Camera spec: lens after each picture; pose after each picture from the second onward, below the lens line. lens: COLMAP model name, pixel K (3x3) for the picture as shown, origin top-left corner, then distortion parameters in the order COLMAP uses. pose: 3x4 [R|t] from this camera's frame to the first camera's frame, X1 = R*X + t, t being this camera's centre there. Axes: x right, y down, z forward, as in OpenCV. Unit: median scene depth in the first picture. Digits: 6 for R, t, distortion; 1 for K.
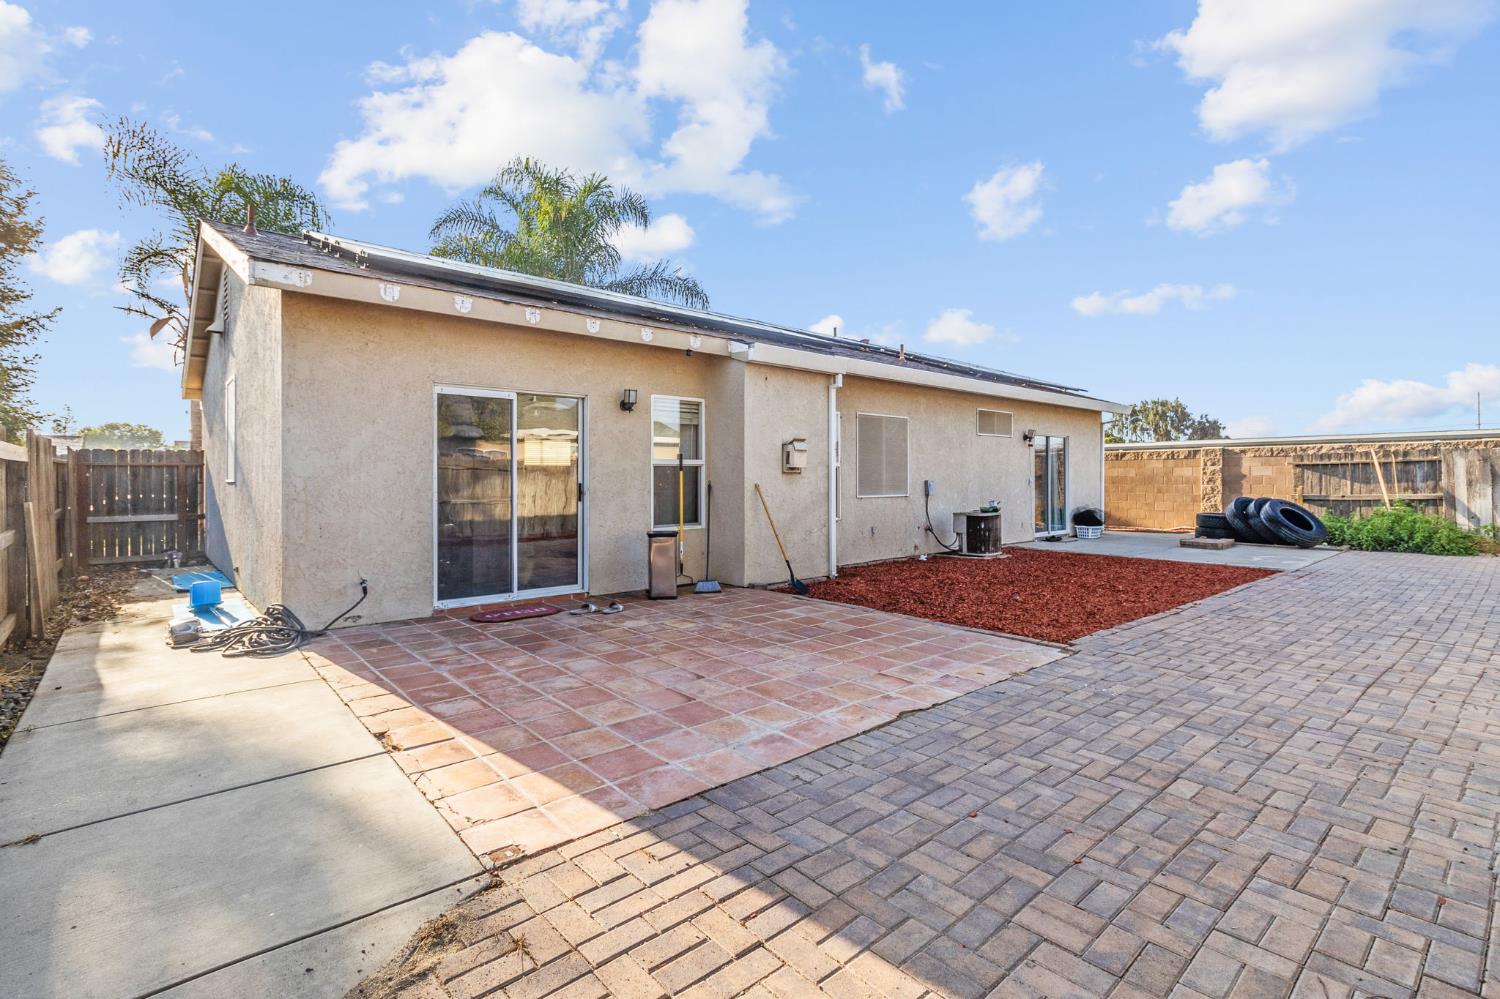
lens RADIAL K [[699.5, 0, 760.4], [0, 699.5, 494.4], [0, 0, 1]] dist [0.000809, 0.000025]
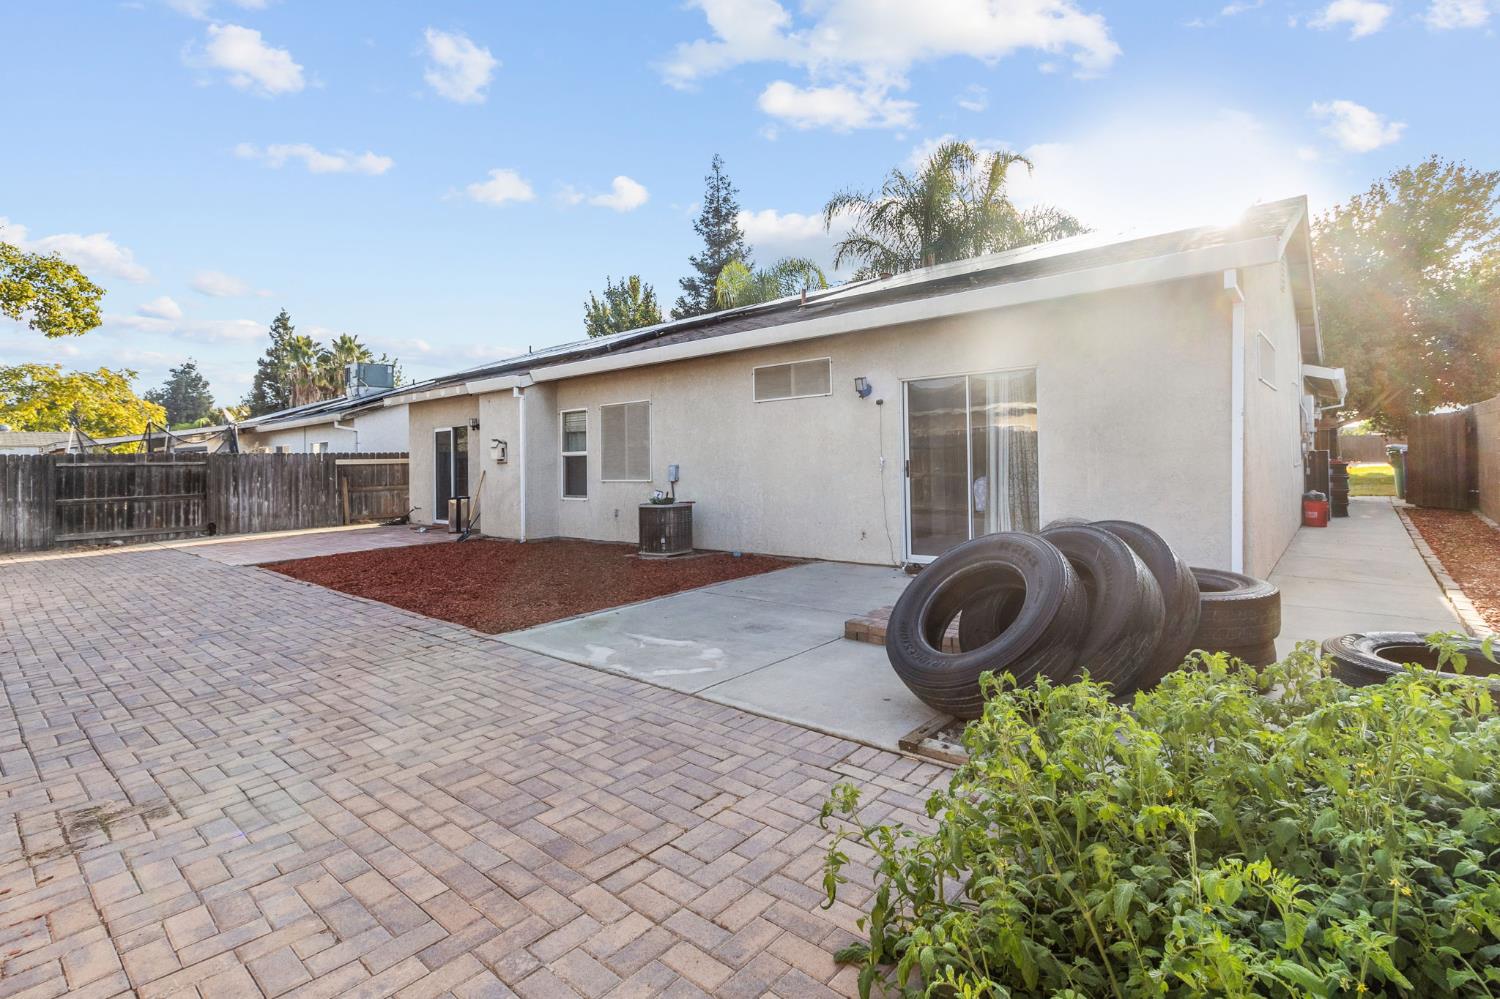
lens RADIAL K [[699.5, 0, 760.4], [0, 699.5, 494.4], [0, 0, 1]] dist [0.000809, 0.000025]
pose [[0.136521, 0.045840, -0.989576, 1.184746], [0.000843, 0.998923, 0.046389, -0.024545], [0.990637, -0.007167, 0.136335, 1.019777]]
